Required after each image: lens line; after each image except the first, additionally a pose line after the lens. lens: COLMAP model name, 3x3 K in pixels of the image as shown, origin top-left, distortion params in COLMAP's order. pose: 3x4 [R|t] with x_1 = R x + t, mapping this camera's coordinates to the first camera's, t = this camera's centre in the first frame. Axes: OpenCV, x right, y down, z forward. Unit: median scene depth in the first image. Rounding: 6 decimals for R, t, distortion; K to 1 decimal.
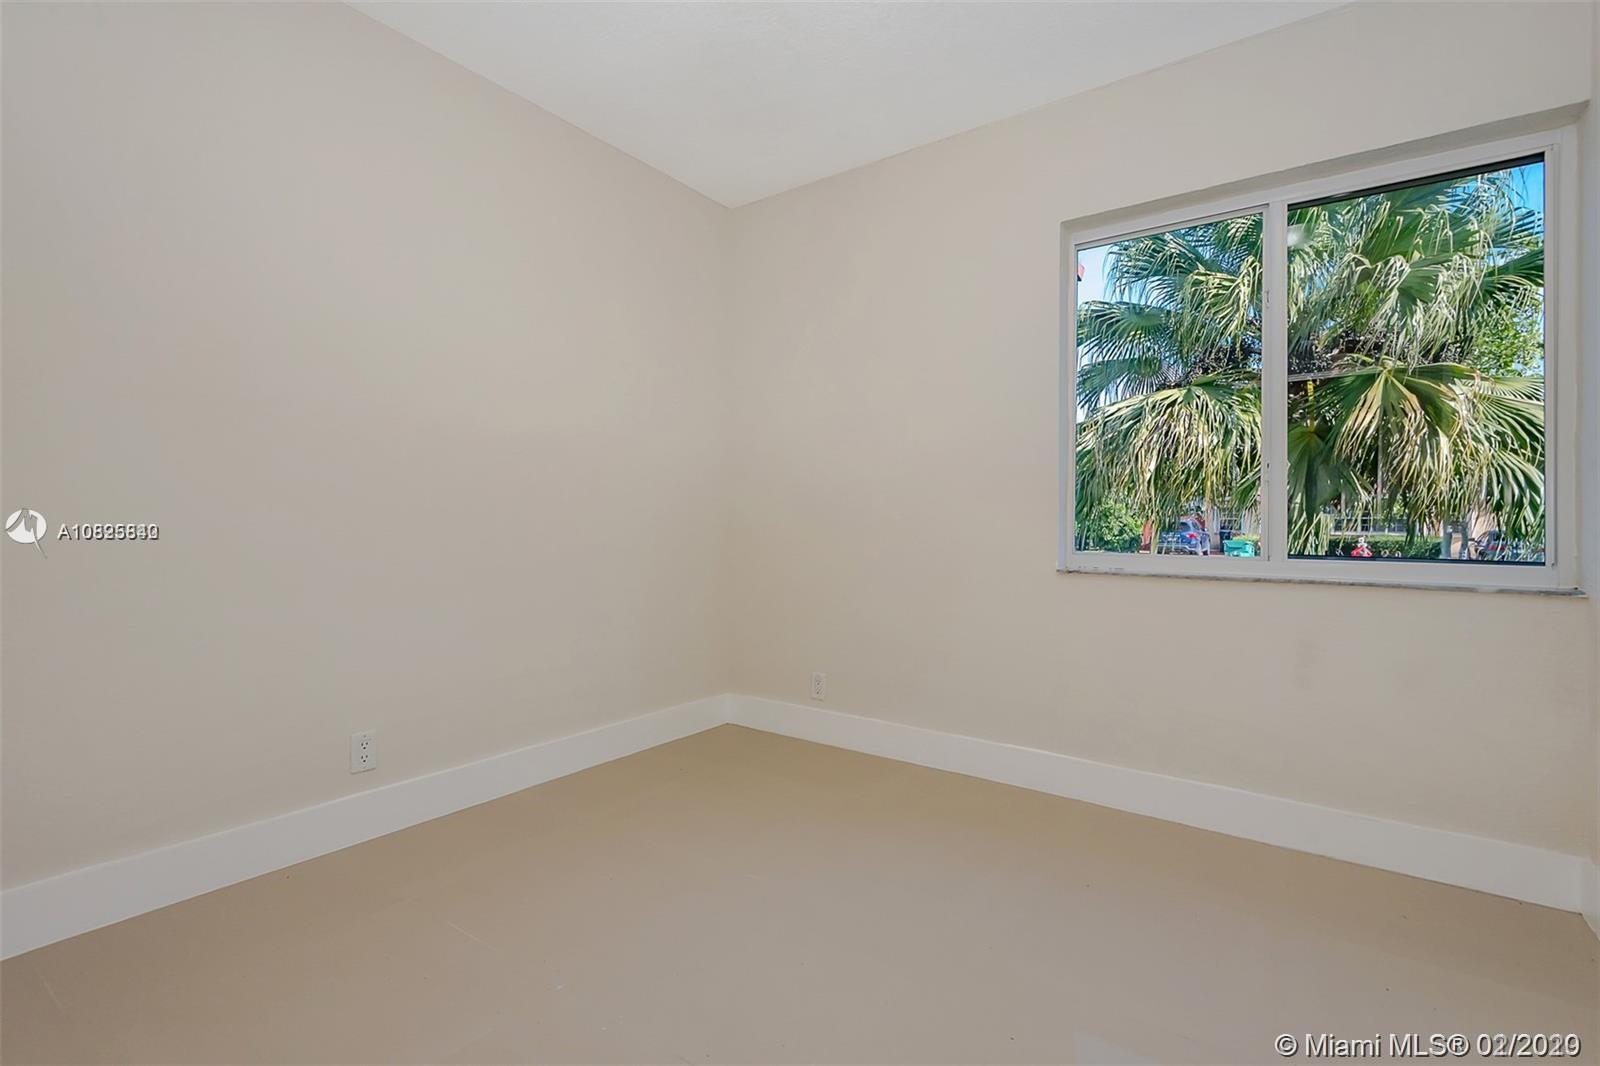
lens RADIAL K [[719.9, 0, 802.3], [0, 719.9, 542.7], [0, 0, 1]] dist [0.000143, -0.000096]
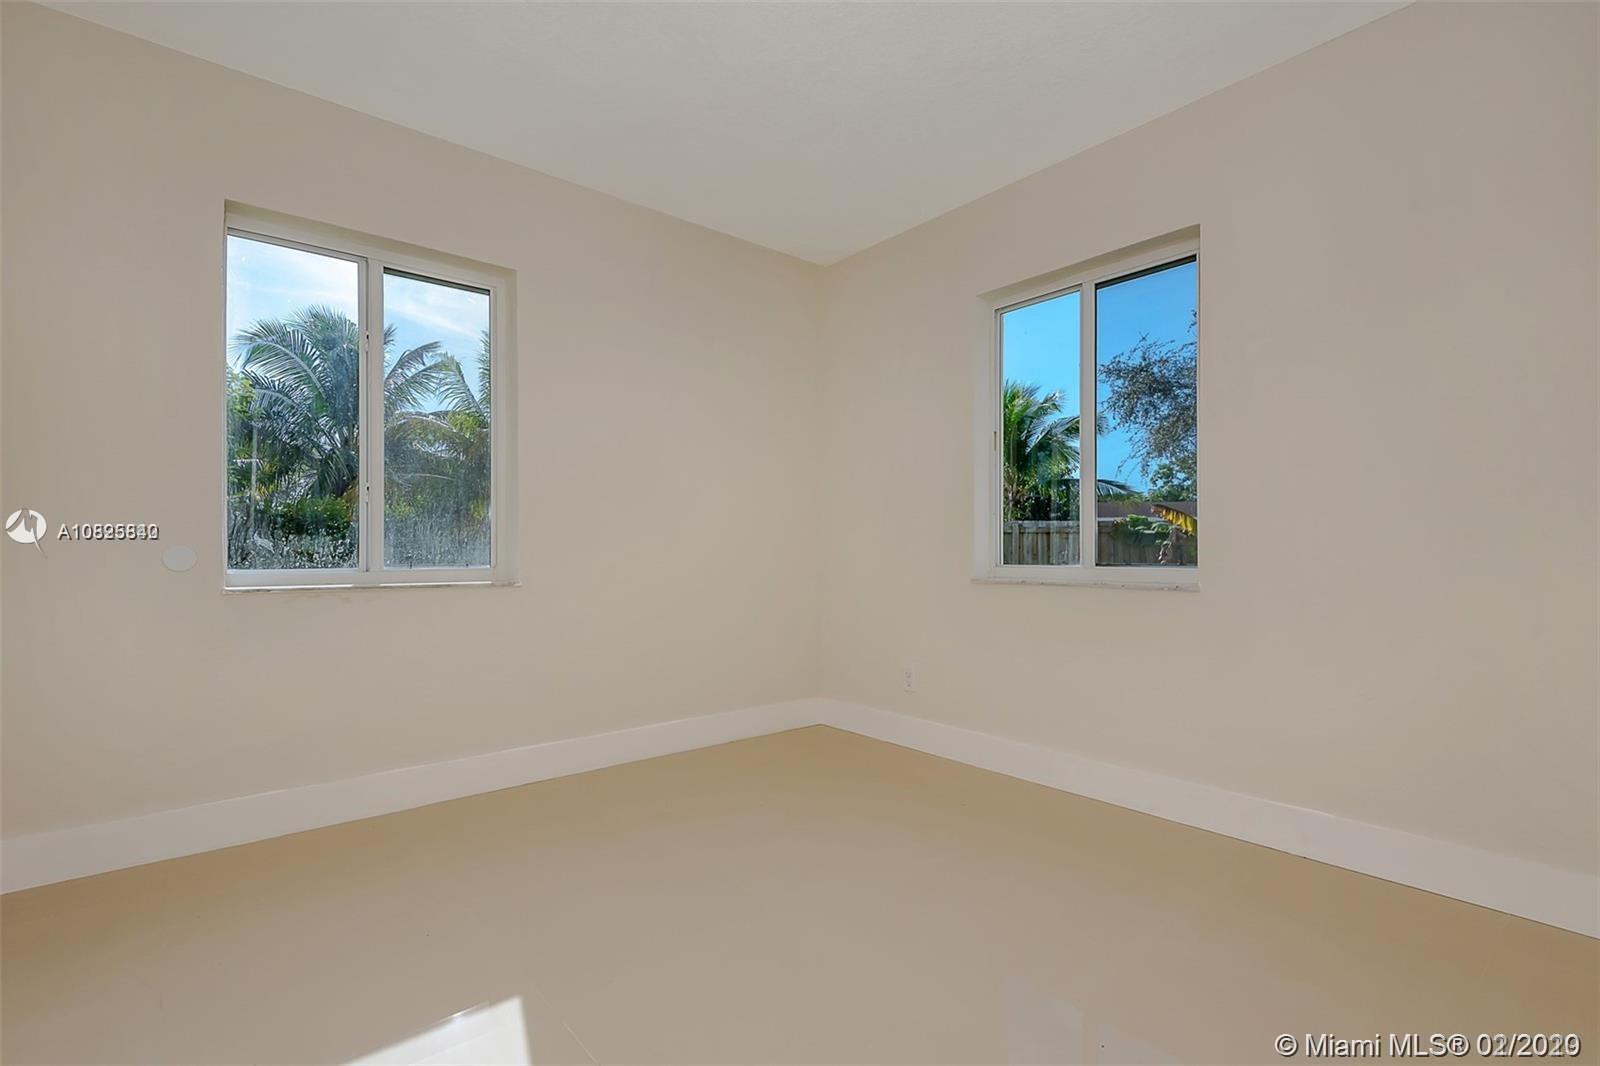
lens RADIAL K [[719.9, 0, 802.3], [0, 719.9, 542.7], [0, 0, 1]] dist [0.000143, -0.000096]
pose [[0.970118, -0.017741, -0.241983, 0.275750], [0.010154, 0.999418, -0.032564, 0.009112], [0.242420, 0.029134, 0.969734, -0.188996]]
